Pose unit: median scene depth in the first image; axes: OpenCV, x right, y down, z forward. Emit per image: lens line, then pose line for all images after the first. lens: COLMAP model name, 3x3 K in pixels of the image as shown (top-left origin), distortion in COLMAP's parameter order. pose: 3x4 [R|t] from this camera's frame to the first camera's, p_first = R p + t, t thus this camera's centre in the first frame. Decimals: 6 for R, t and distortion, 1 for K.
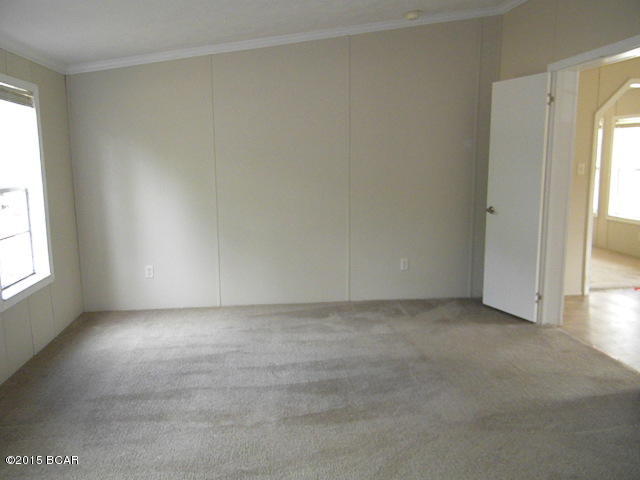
lens RADIAL K [[532.1, 0, 318.0], [0, 532.1, 240.1], [0, 0, 1]] dist [0.007999, 0.006544]
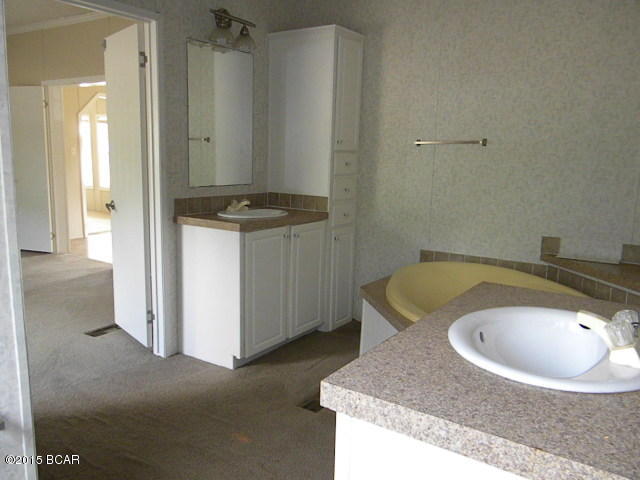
lens RADIAL K [[532.1, 0, 318.0], [0, 532.1, 240.1], [0, 0, 1]] dist [0.007999, 0.006544]
pose [[0.649447, -0.101168, 0.753647, -0.236231], [0.081891, 0.994651, 0.062951, 0.085651], [-0.755984, 0.020834, 0.654258, -0.551254]]
